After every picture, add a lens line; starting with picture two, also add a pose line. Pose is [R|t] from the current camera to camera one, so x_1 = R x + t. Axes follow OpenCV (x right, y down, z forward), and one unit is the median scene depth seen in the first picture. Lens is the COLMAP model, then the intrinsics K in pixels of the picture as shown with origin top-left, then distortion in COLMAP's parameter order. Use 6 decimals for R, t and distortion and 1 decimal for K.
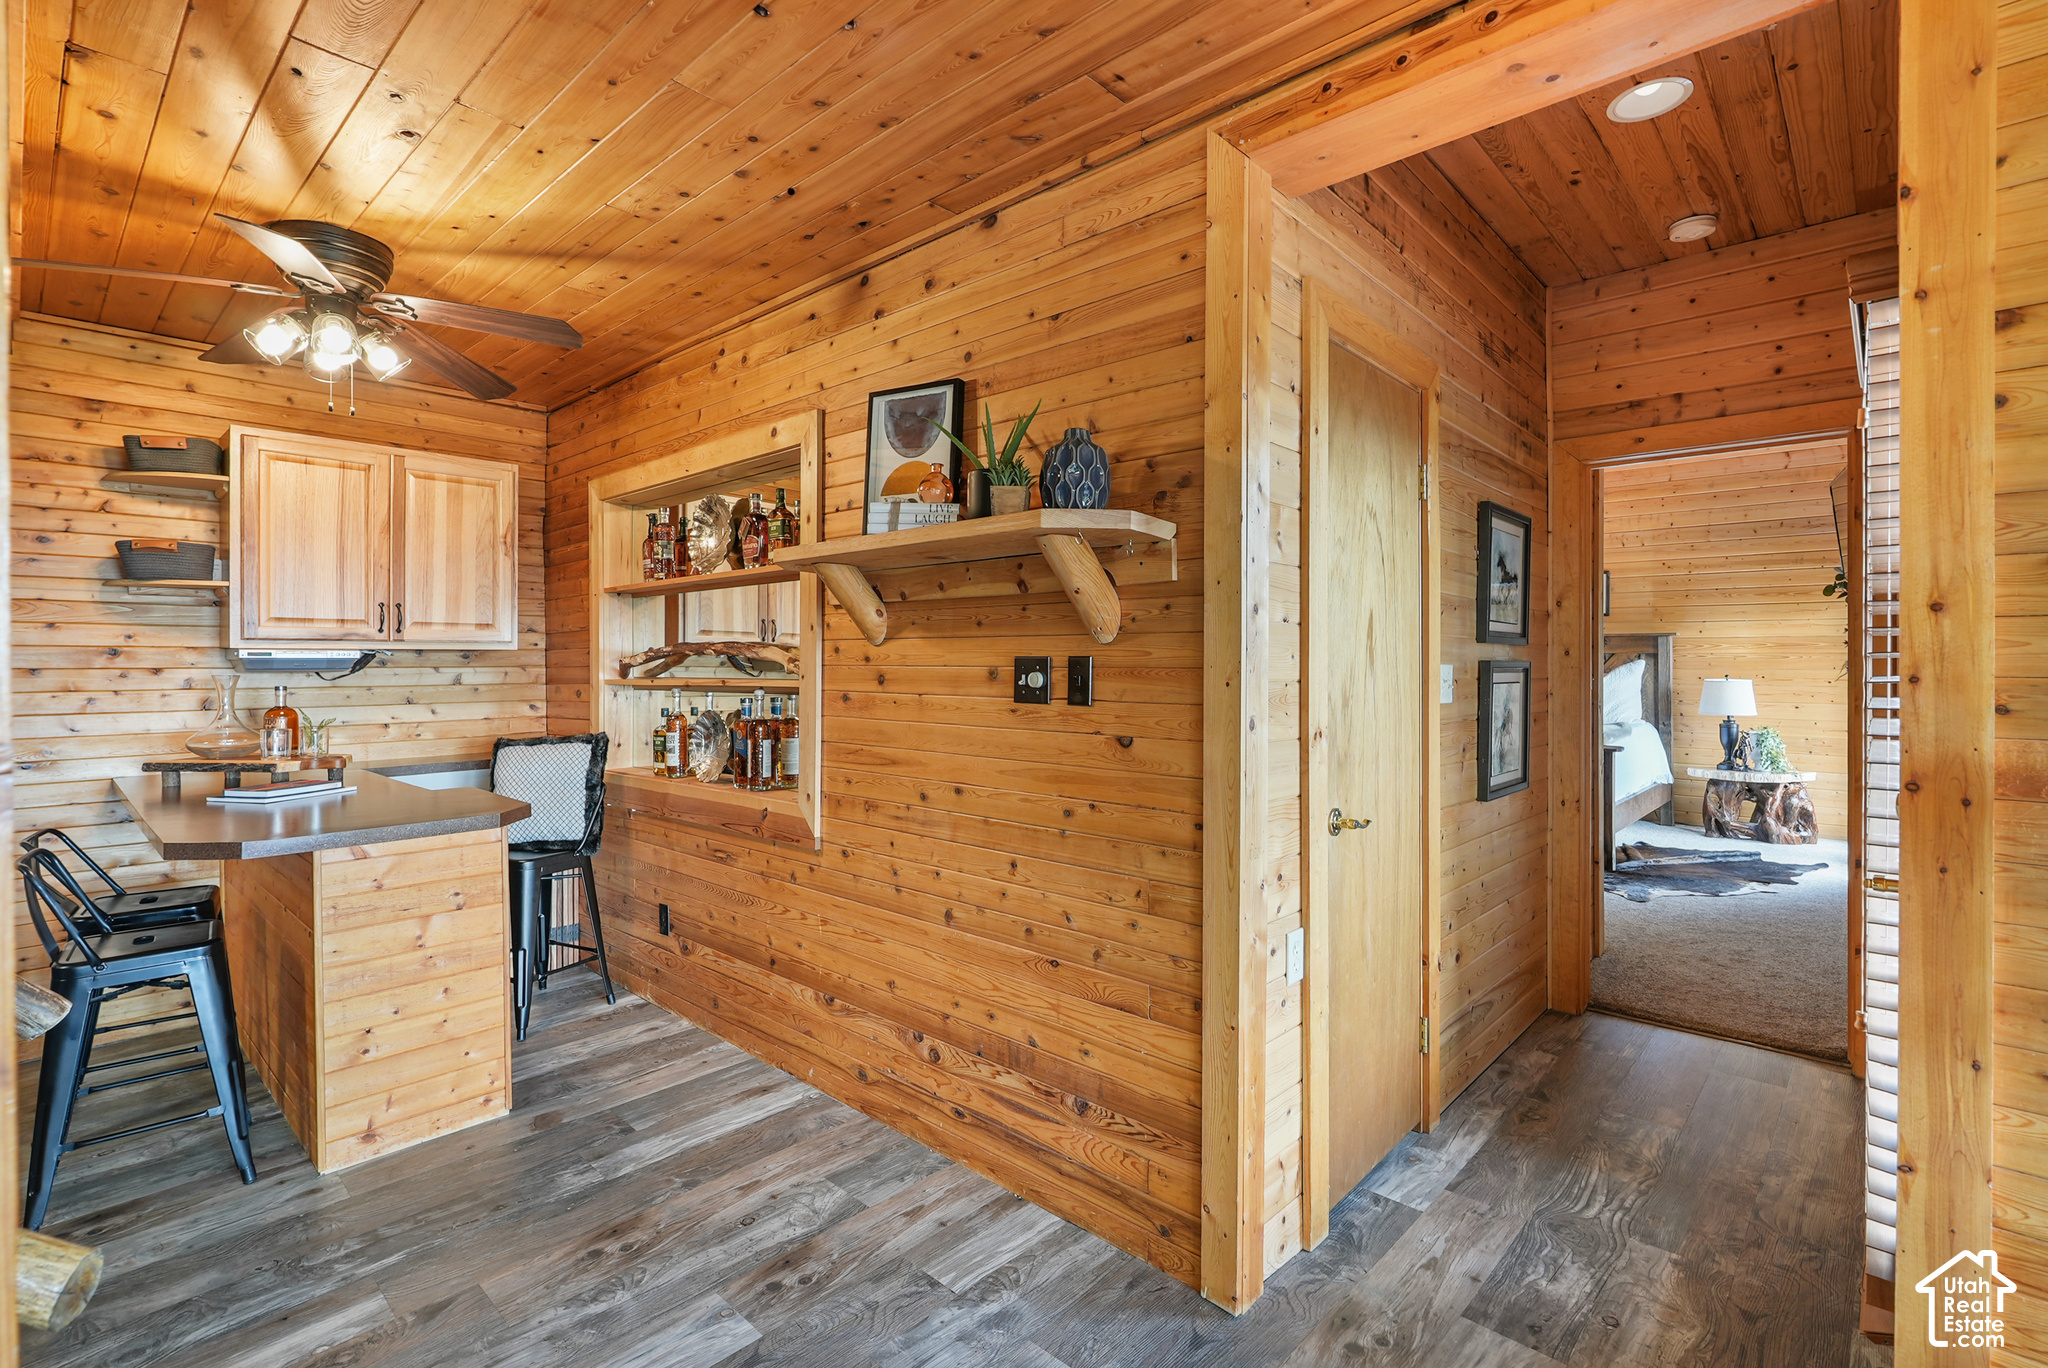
lens RADIAL K [[943.1, 0, 1053.0], [0, 943.1, 656.6], [0, 0, 1]] dist [-0.002599, 0.001566]
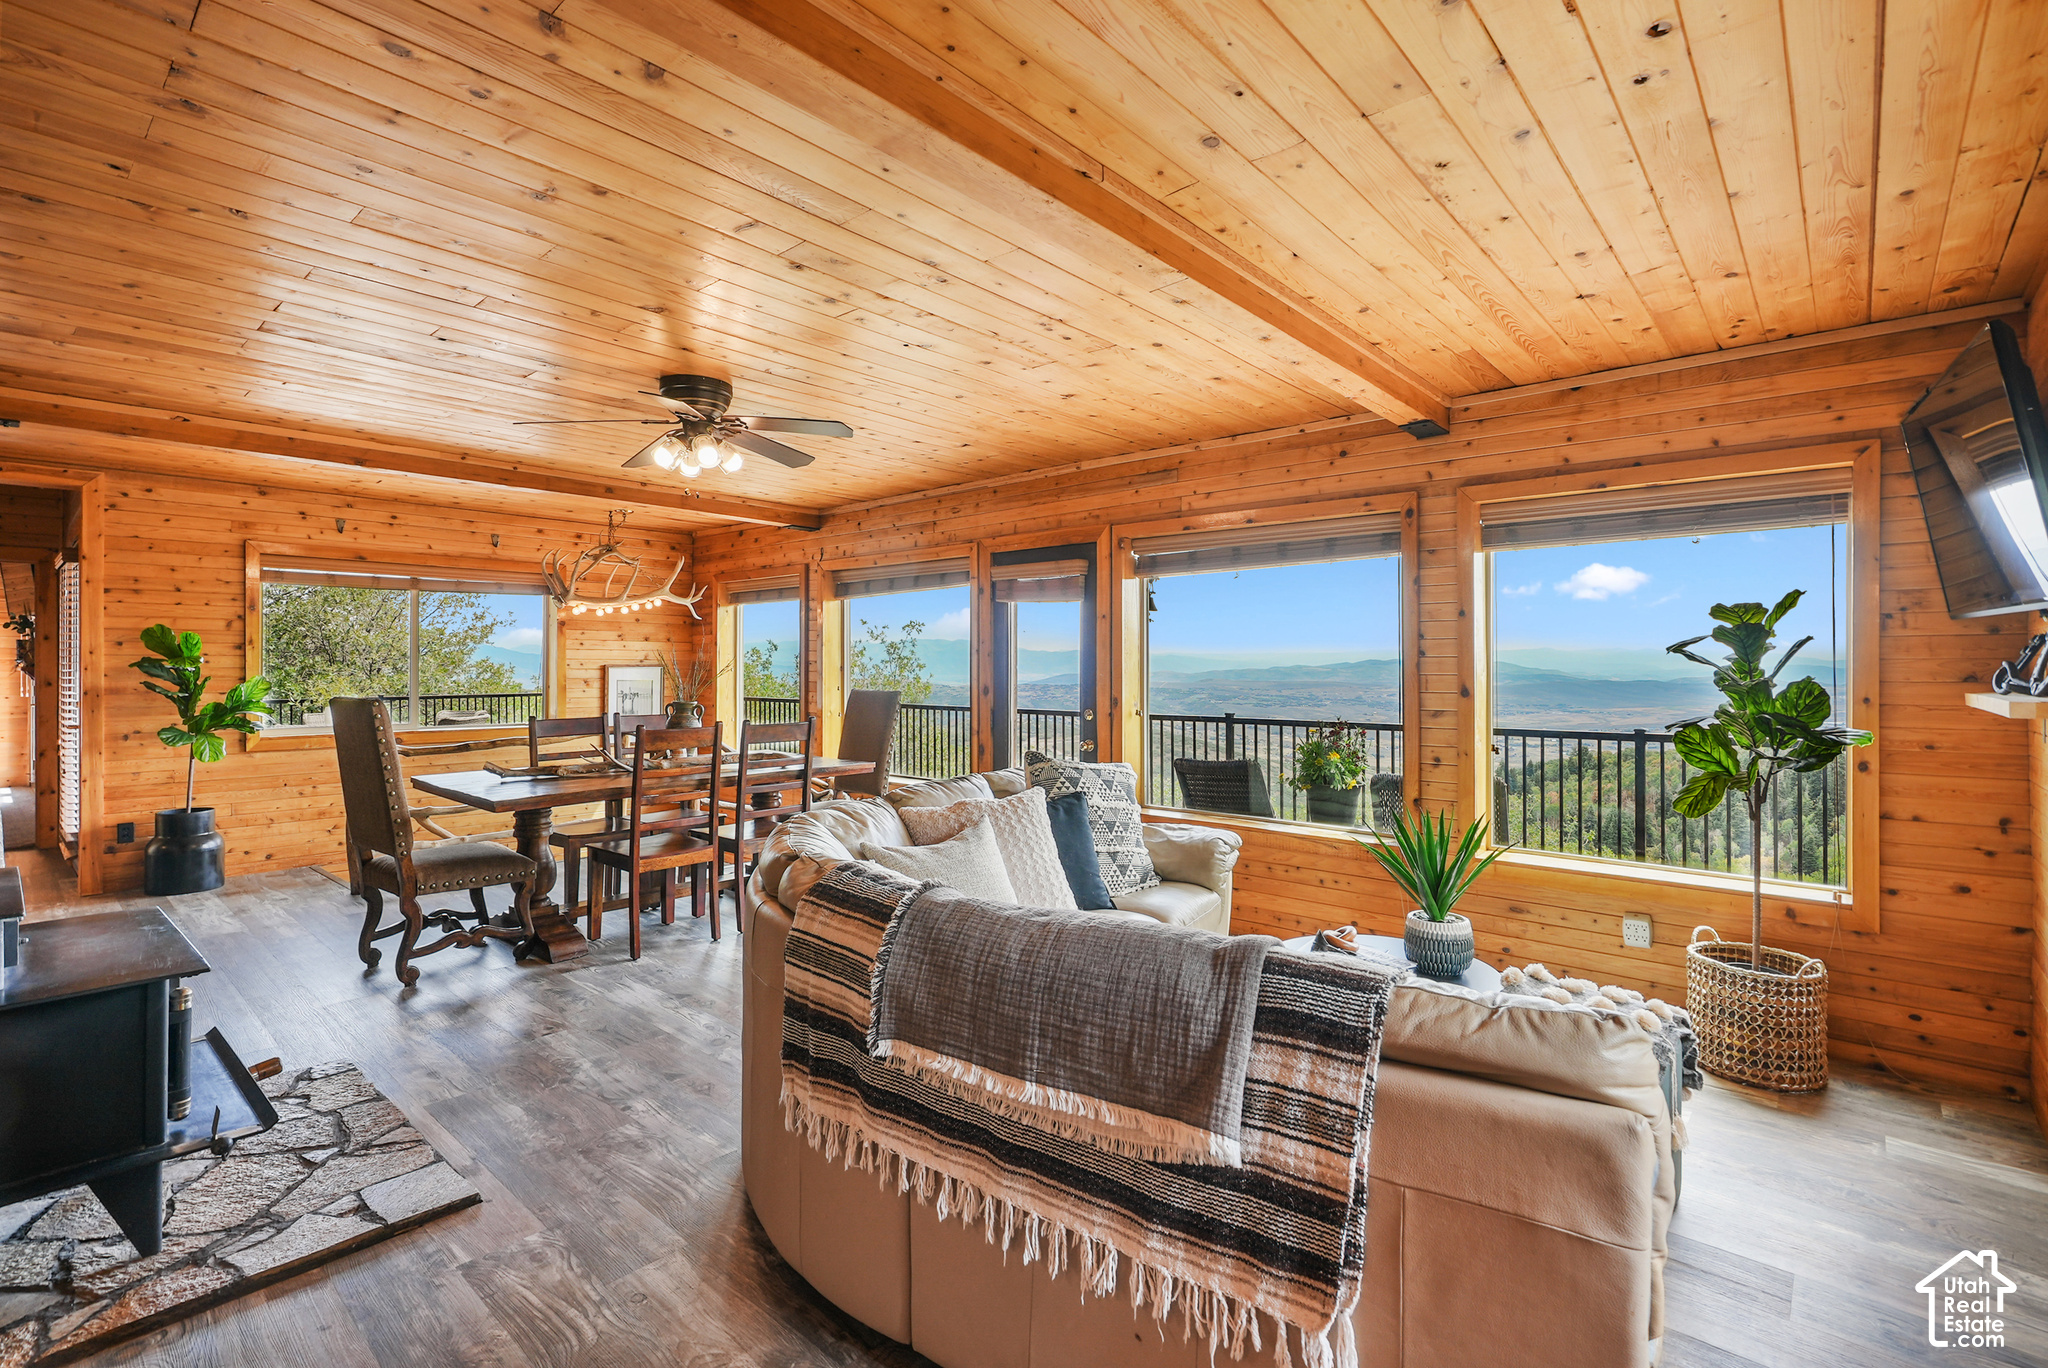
lens RADIAL K [[943.1, 0, 1020.8], [0, 943.1, 663.6], [0, 0, 1]] dist [-0.002599, 0.001566]
pose [[-0.006335, 0.002549, 0.999977, -1.747192], [-0.000099, 0.999997, -0.002550, 0.005194], [-0.999980, -0.000115, -0.006335, -1.660154]]
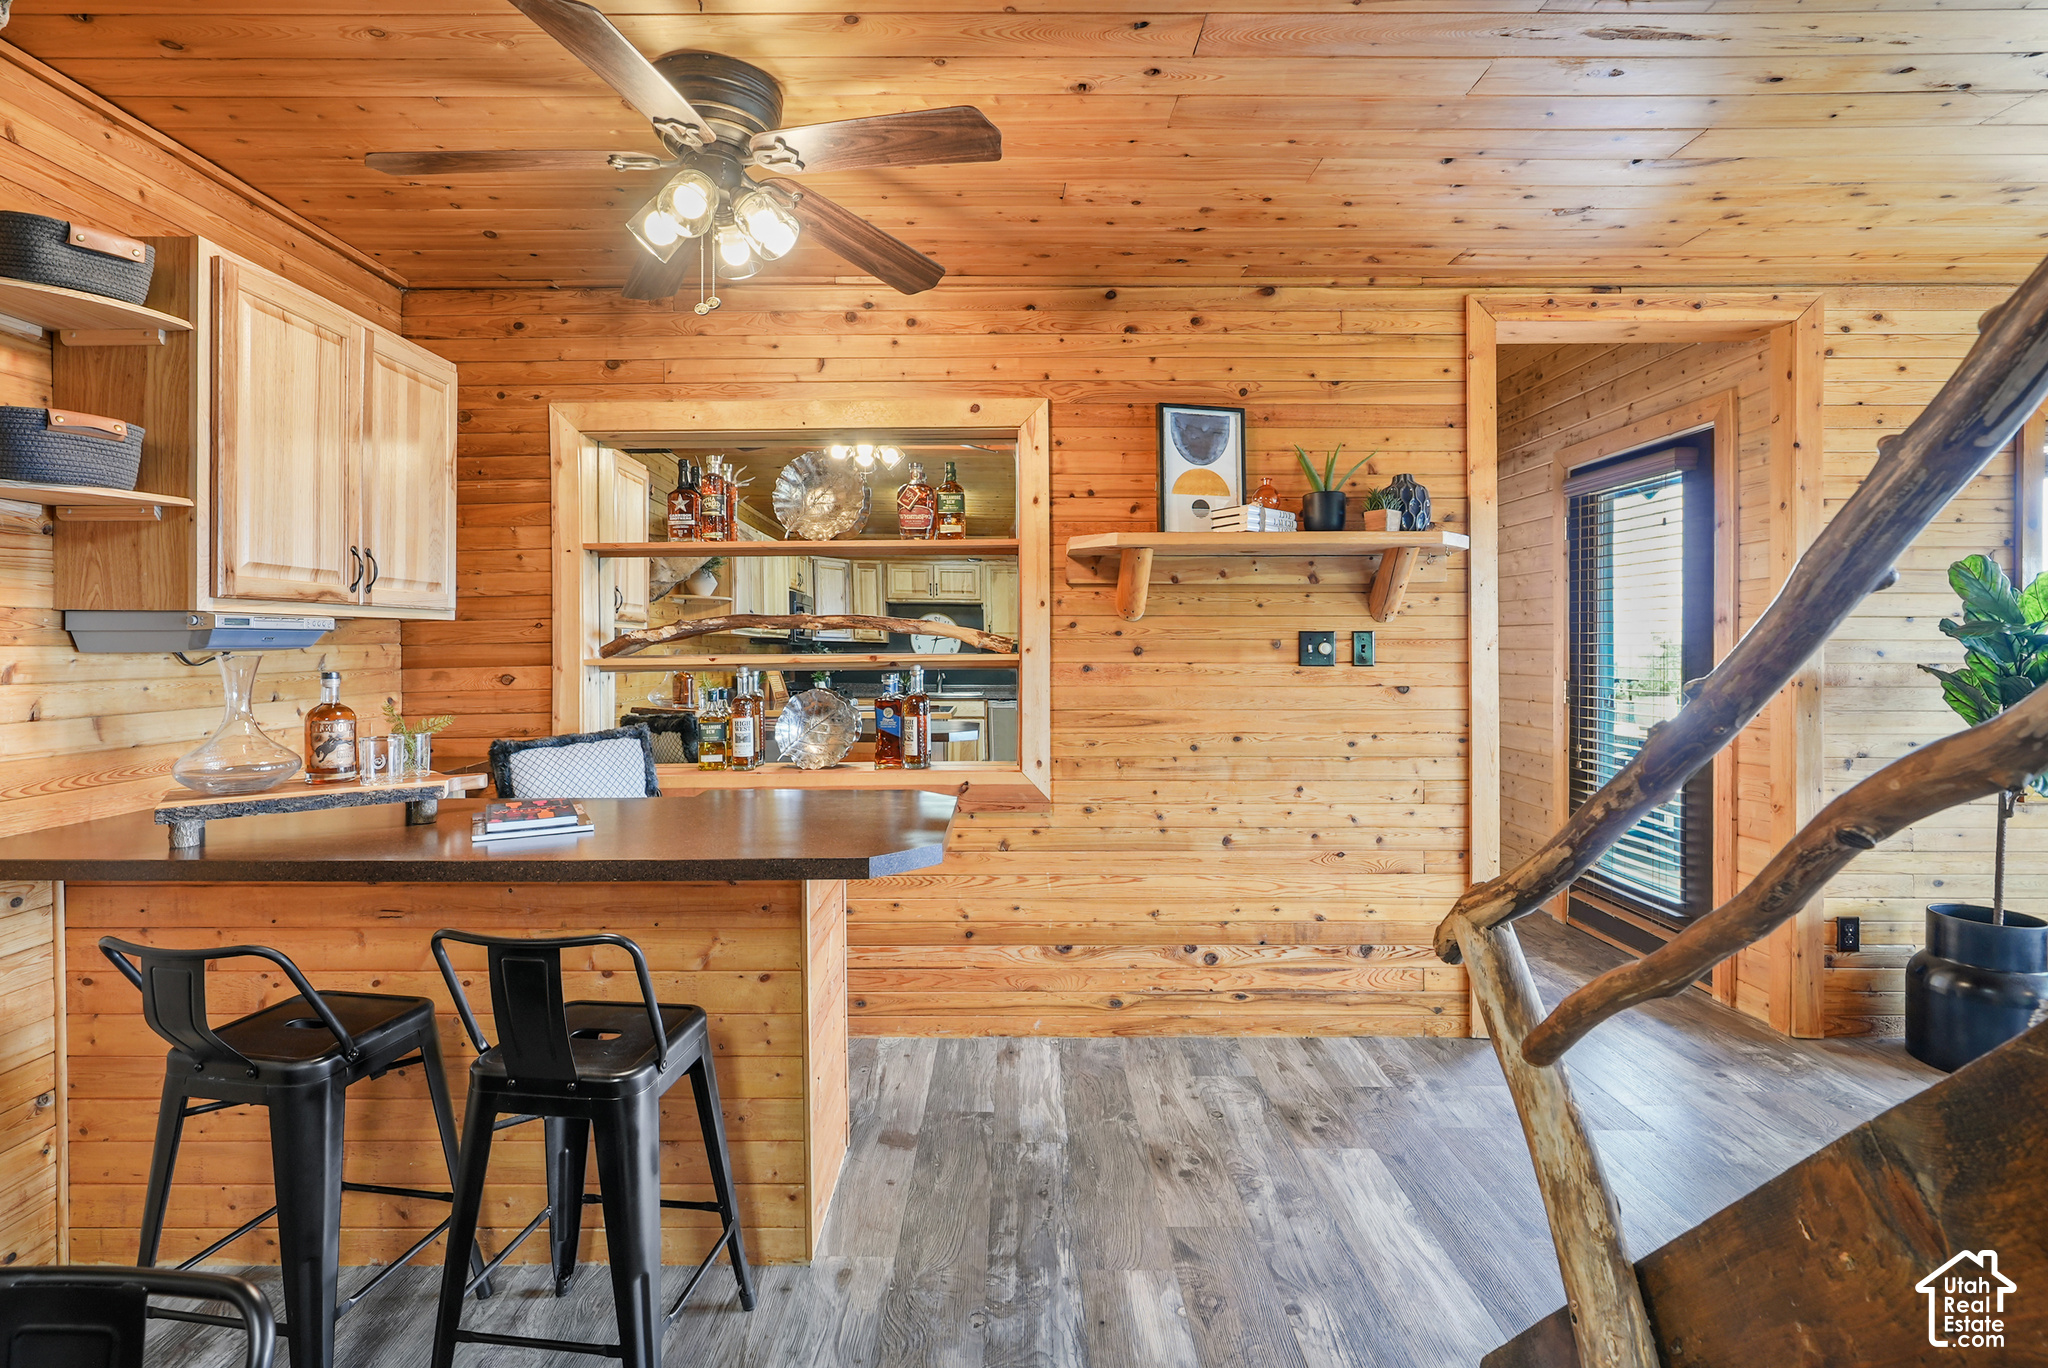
lens RADIAL K [[943.1, 0, 1026.6], [0, 943.1, 641.8], [0, 0, 1]] dist [-0.002599, 0.001566]
pose [[0.739589, -0.001033, 0.673058, -1.143164], [-0.001046, 0.999996, 0.002684, 0.010853], [-0.673058, -0.002689, 0.739585, 0.265985]]
